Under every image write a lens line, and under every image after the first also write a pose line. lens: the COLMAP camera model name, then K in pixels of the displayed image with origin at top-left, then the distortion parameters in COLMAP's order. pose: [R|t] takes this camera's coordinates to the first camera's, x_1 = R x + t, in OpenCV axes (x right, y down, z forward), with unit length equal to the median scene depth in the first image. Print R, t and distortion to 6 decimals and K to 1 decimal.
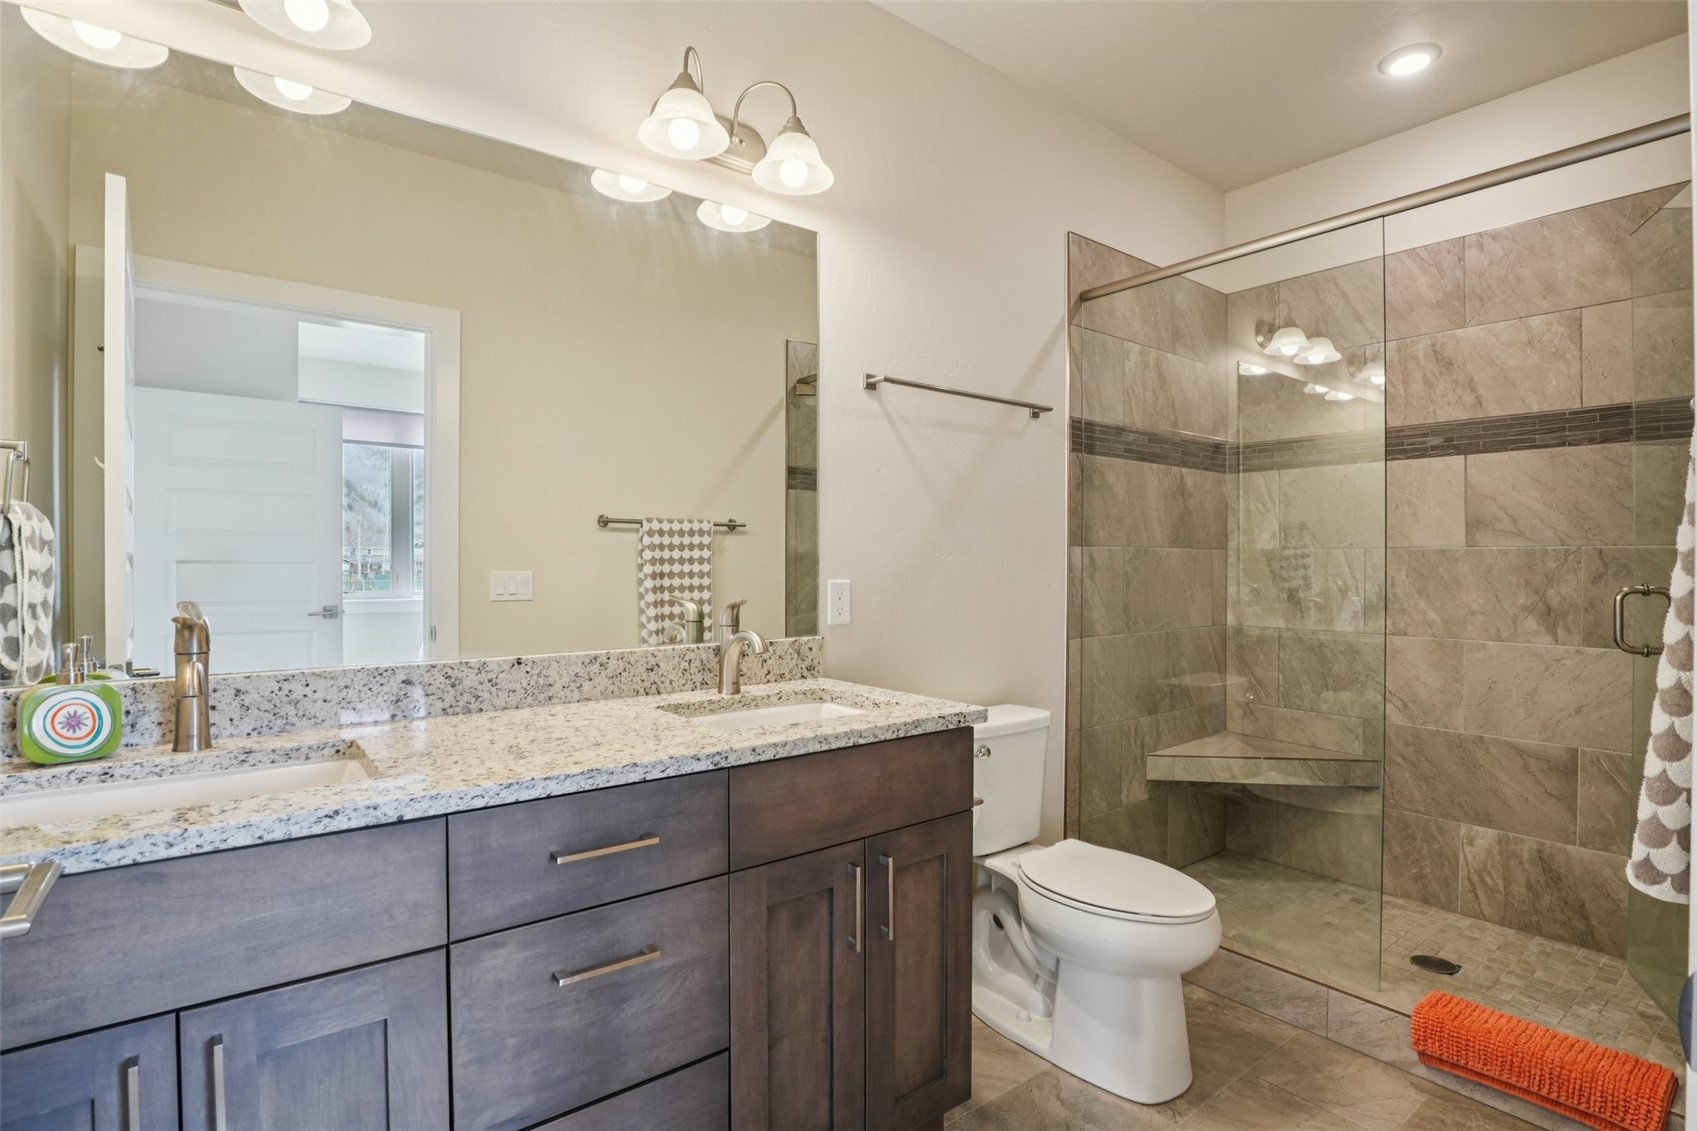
lens RADIAL K [[833.5, 0, 874.9], [0, 833.5, 568.5], [0, 0, 1]] dist [-0.041287, 0.009316]
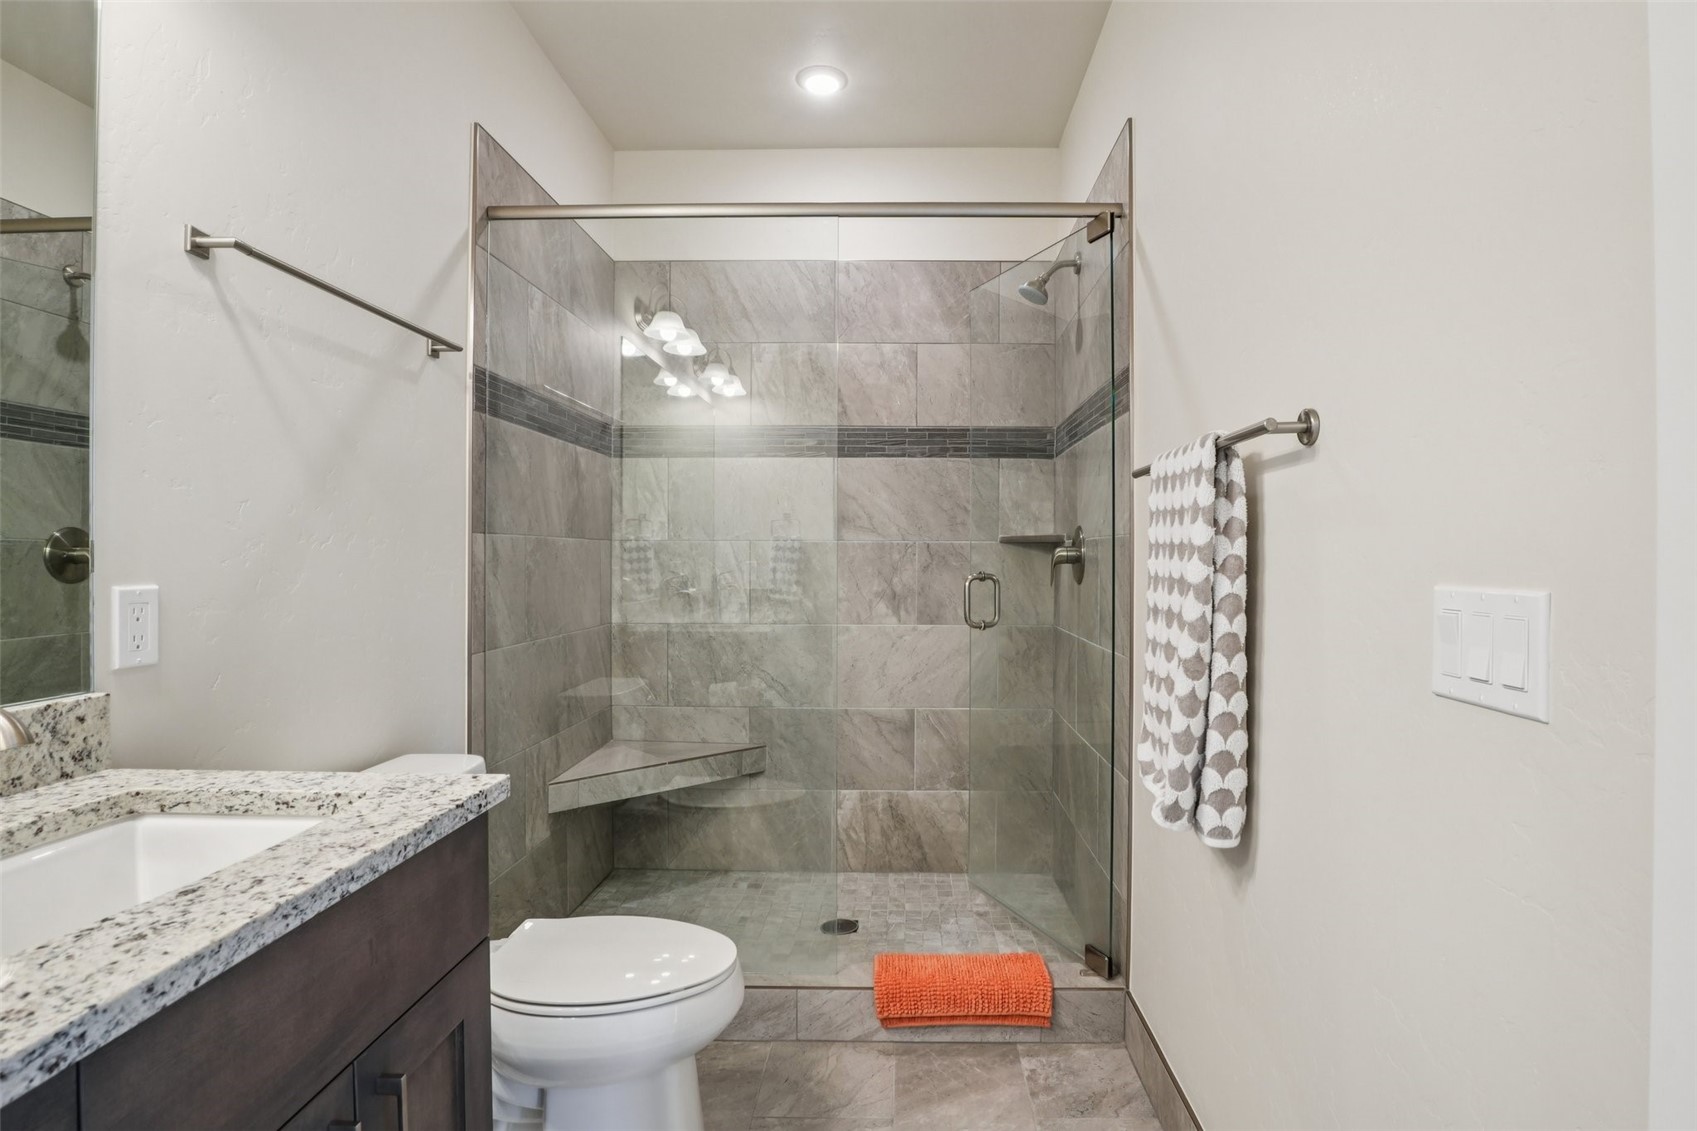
lens RADIAL K [[833.5, 0, 842.8], [0, 833.5, 560.4], [0, 0, 1]] dist [-0.041287, 0.009316]
pose [[0.644614, -0.004690, 0.764494, -0.139956], [0.005508, 0.999984, 0.001490, -0.001225], [-0.764489, 0.003250, 0.644629, 0.273868]]
